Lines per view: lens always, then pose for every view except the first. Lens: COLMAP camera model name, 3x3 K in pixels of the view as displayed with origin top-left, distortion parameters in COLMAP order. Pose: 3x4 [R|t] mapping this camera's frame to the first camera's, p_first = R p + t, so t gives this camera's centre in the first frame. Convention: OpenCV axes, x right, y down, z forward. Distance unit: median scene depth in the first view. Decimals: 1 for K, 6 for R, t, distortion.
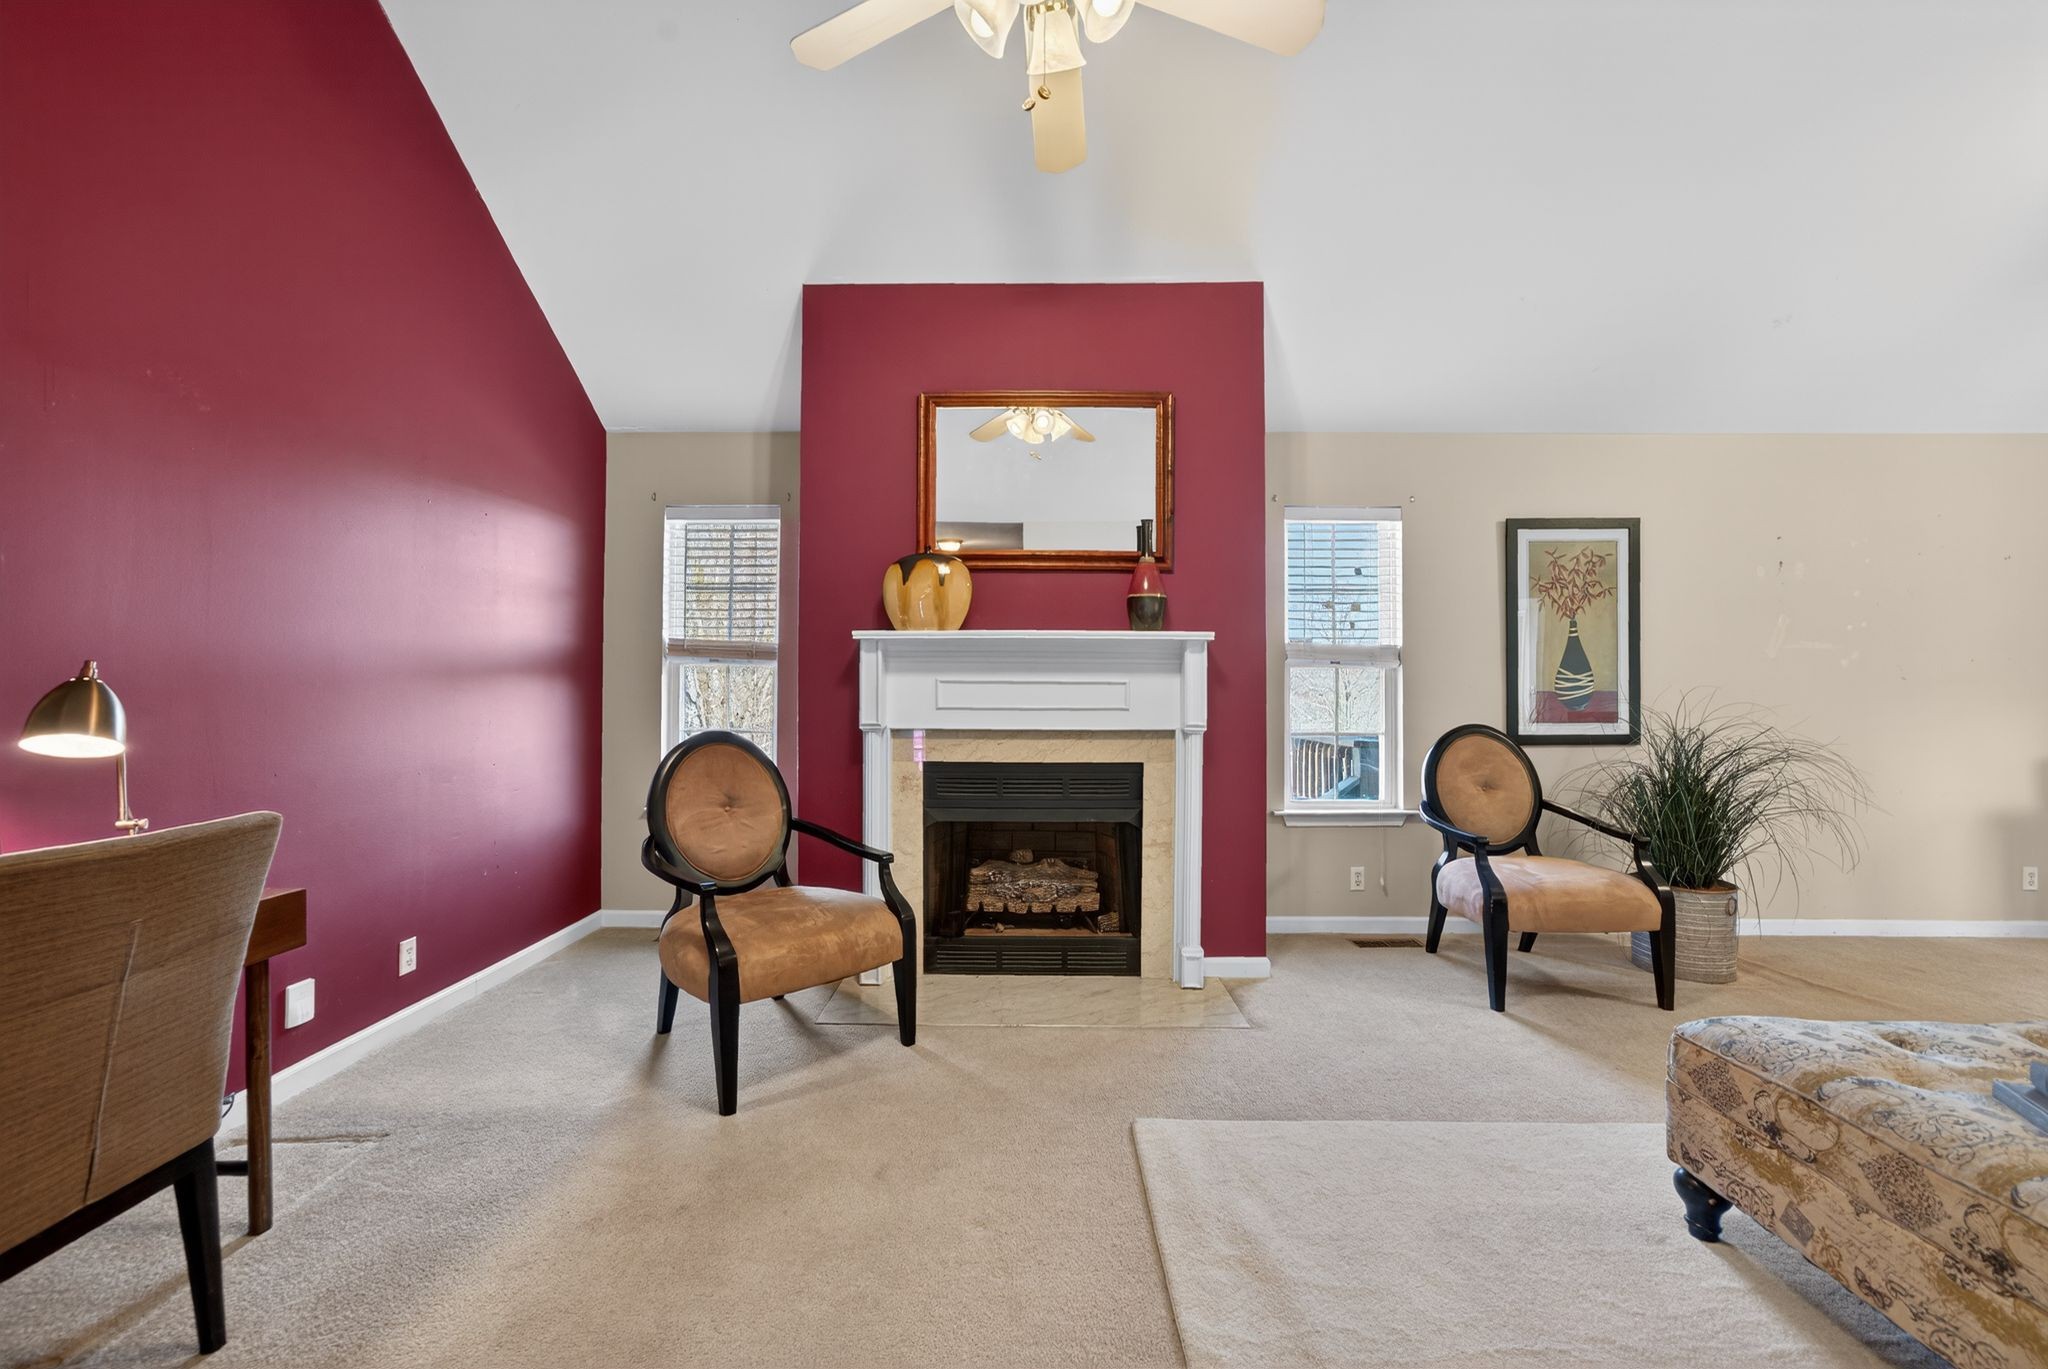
lens RADIAL K [[759.5, 0, 1054.5], [0, 759.5, 697.0], [0, 0, 1]] dist [-0.001751, -0.000368]
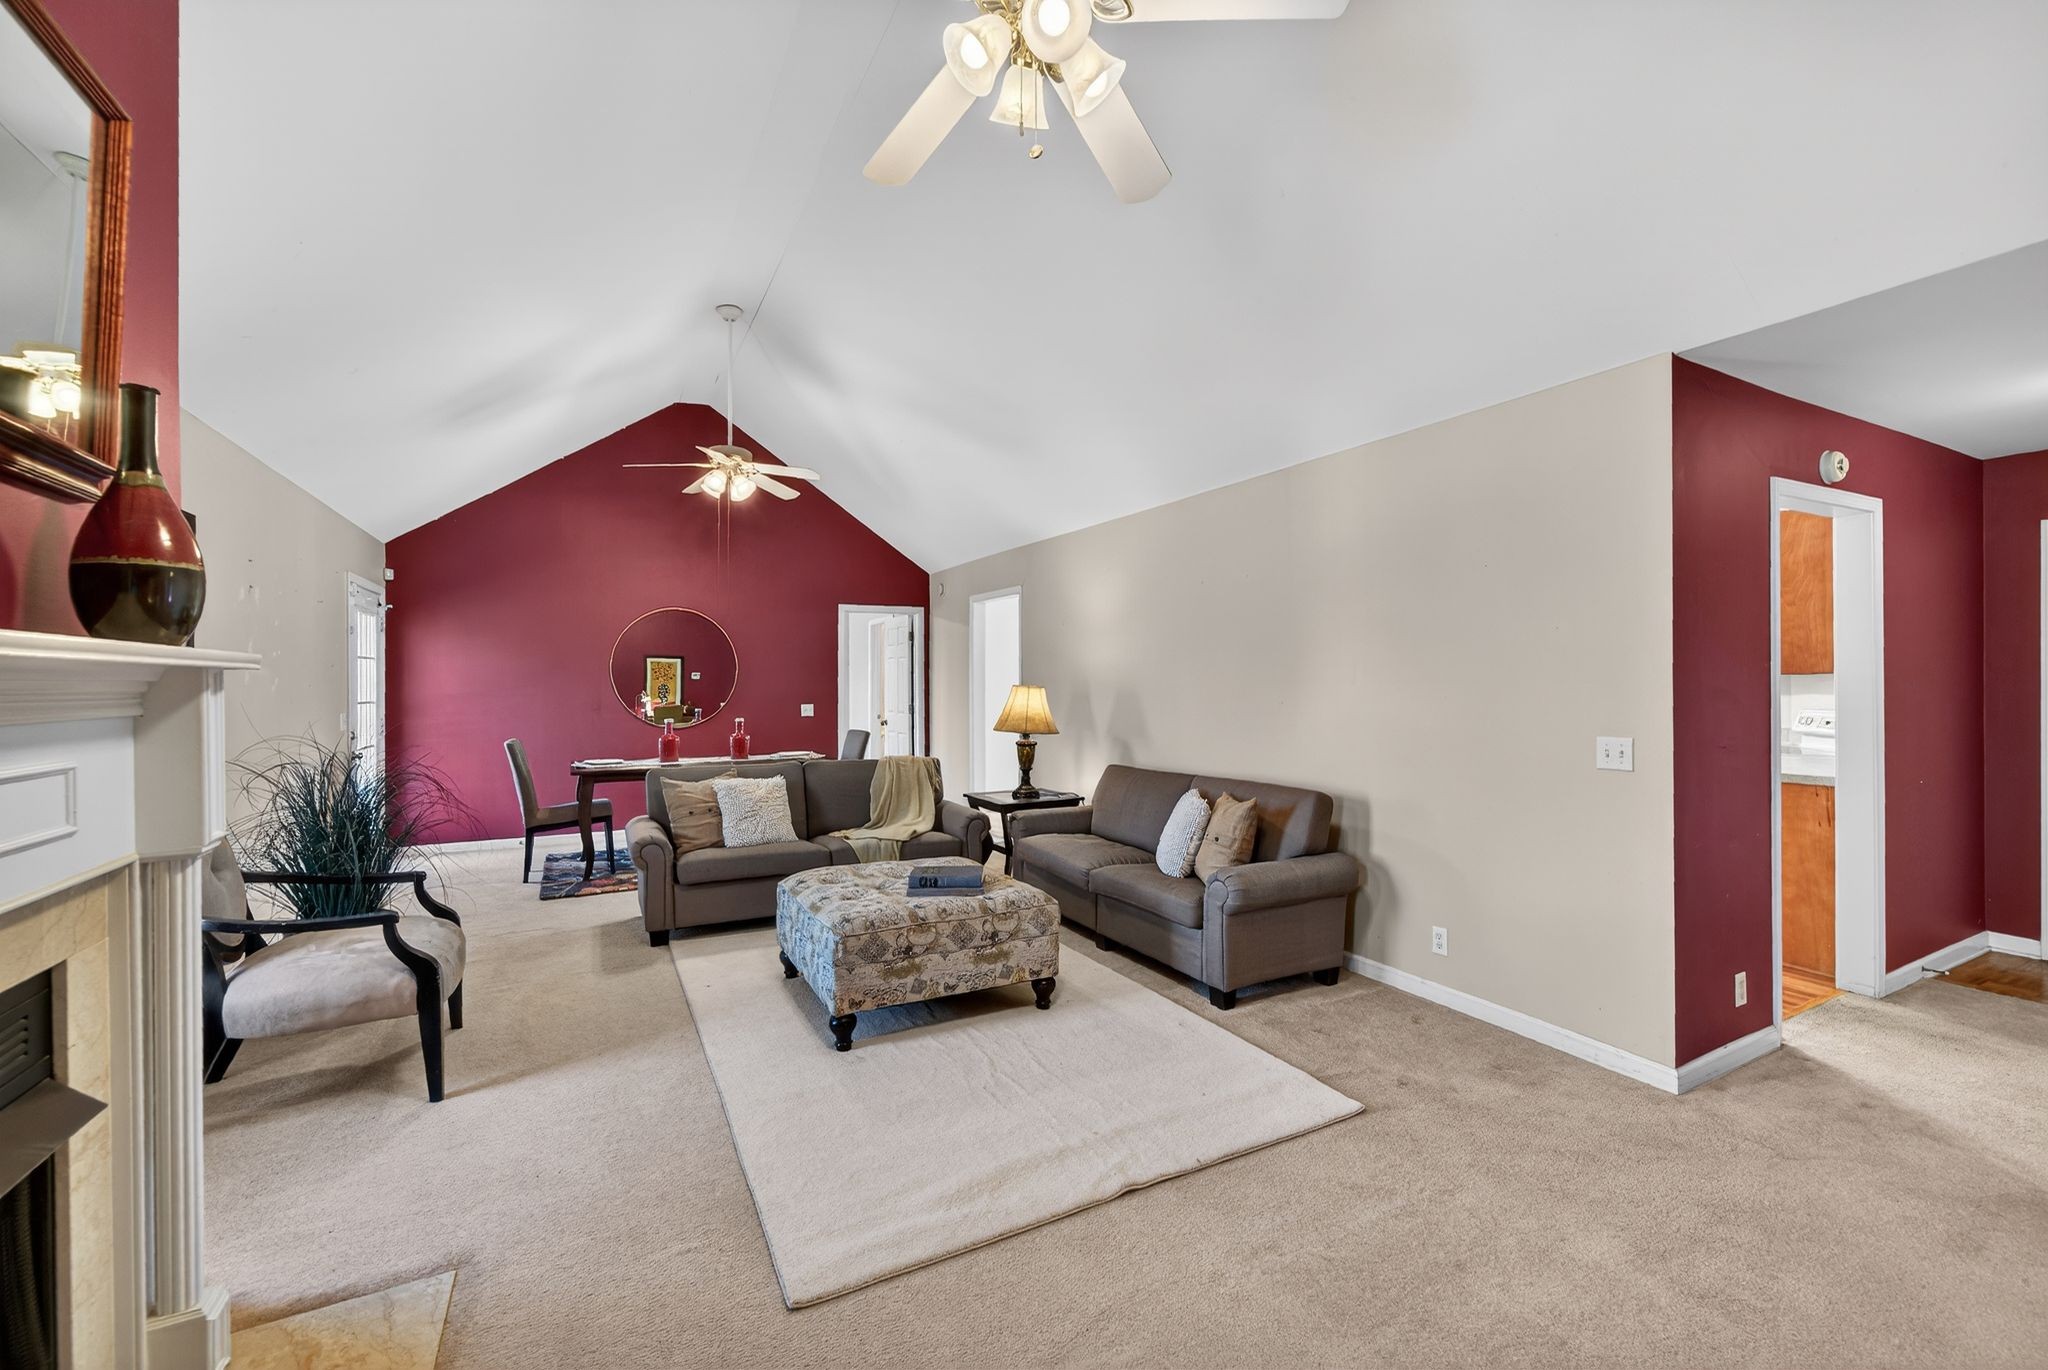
lens RADIAL K [[837.7, 0, 951.8], [0, 837.7, 681.2], [0, 0, 1]] dist [-0.012705, 0.000176]
pose [[-0.385125, -0.000496, 0.922864, -0.488997], [0.011922, 0.999914, 0.005512, -0.064231], [-0.922787, 0.013126, -0.385086, 0.746583]]
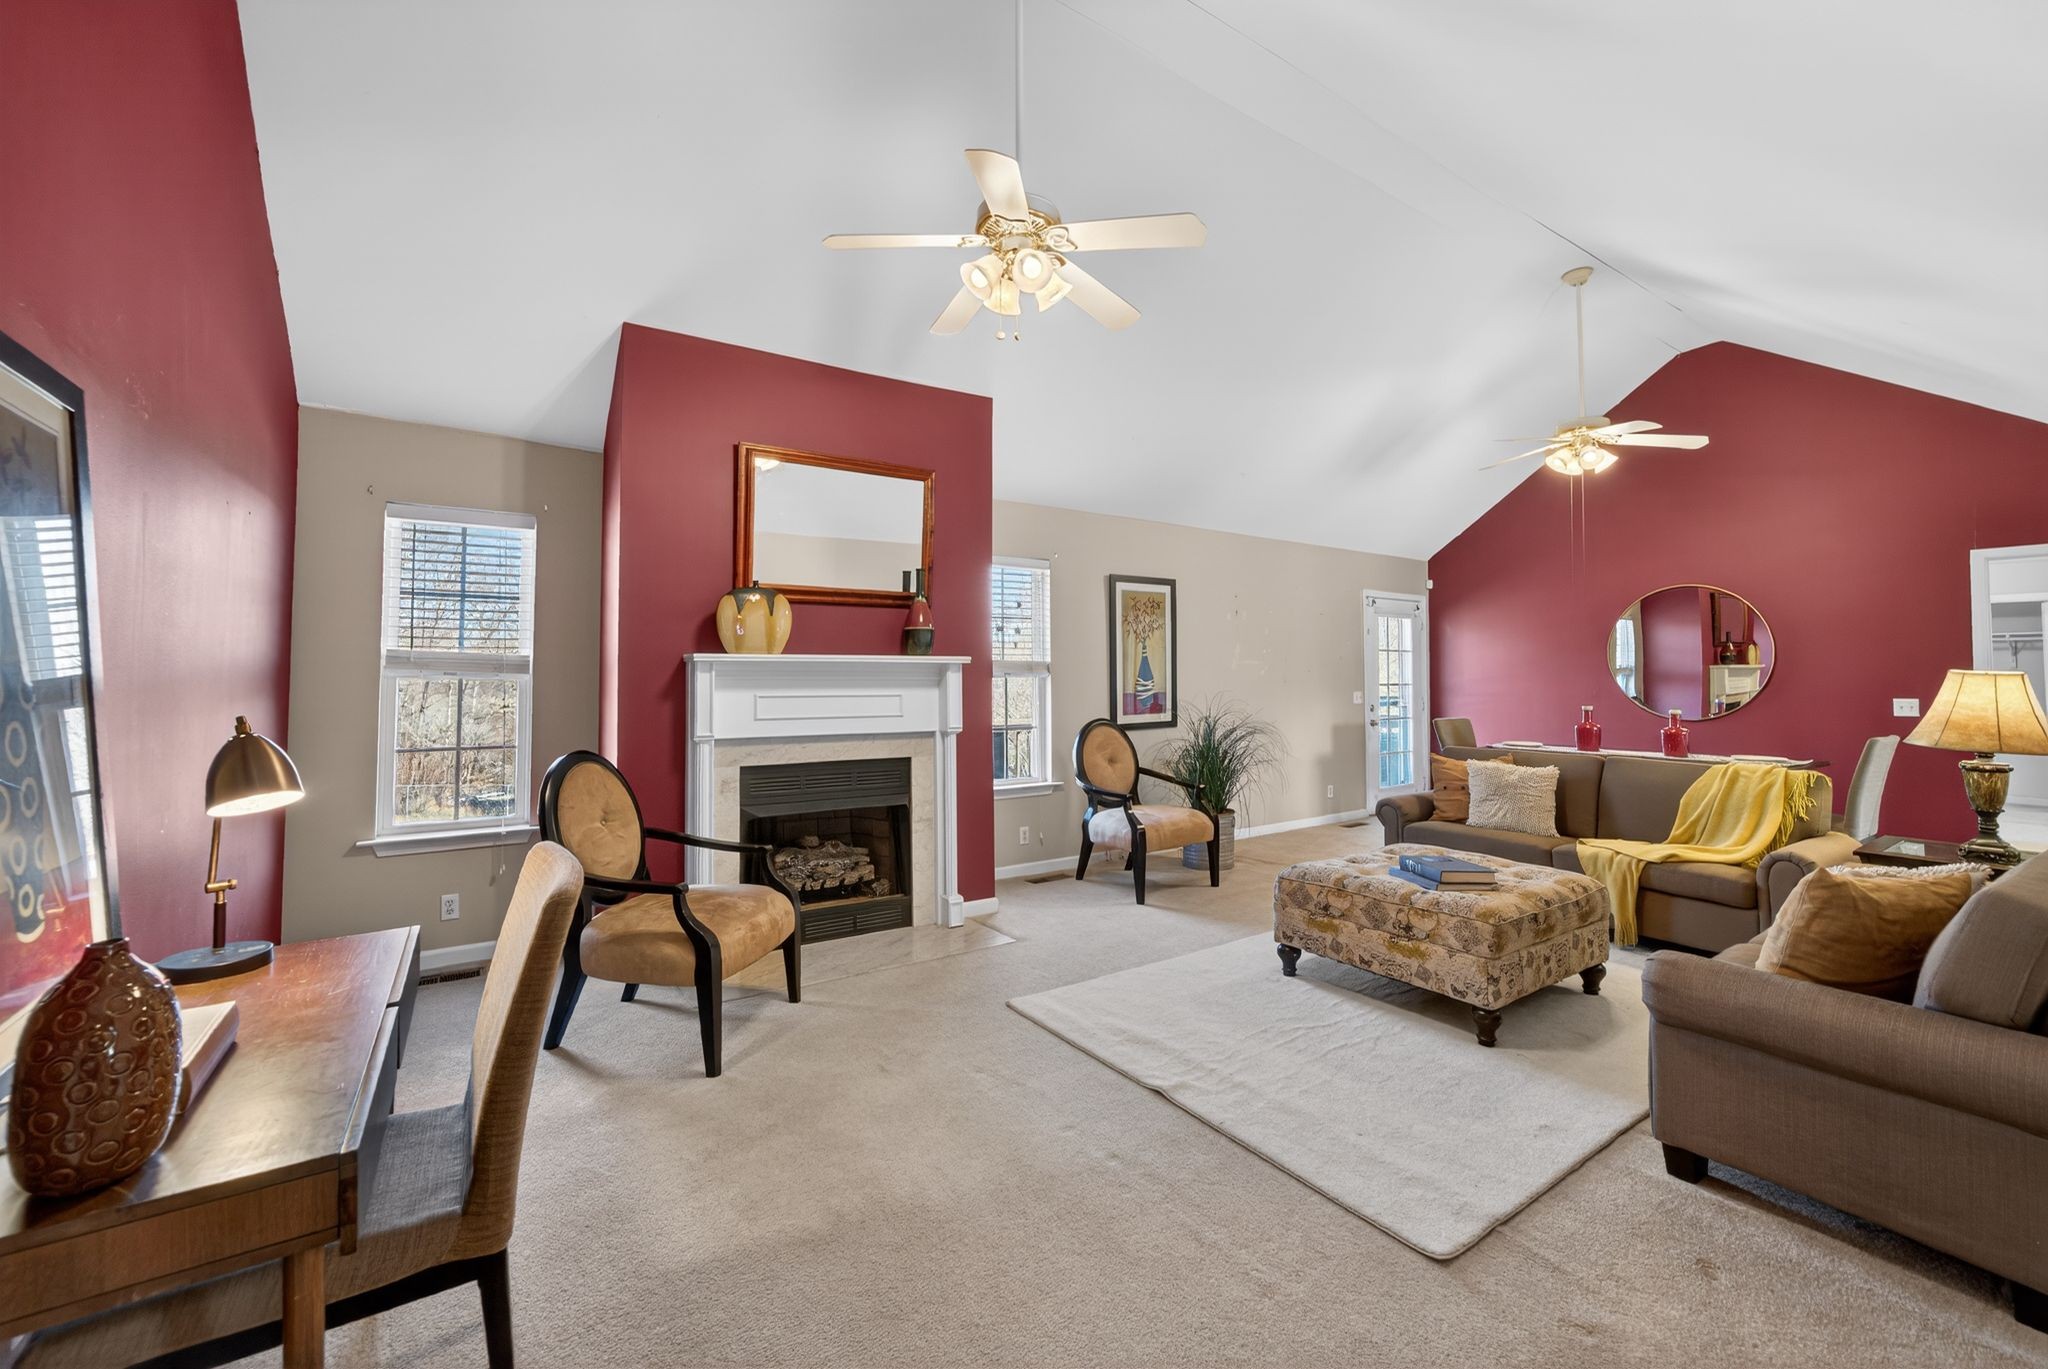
lens RADIAL K [[760.1, 0, 1012.5], [0, 760.1, 683.1], [0, 0, 1]] dist [0.001682, 0.000272]
pose [[0.847142, -0.008815, 0.531293, -0.420727], [0.010215, 0.999948, 0.000304, -0.037175], [-0.531268, 0.005170, 0.847188, -0.164653]]
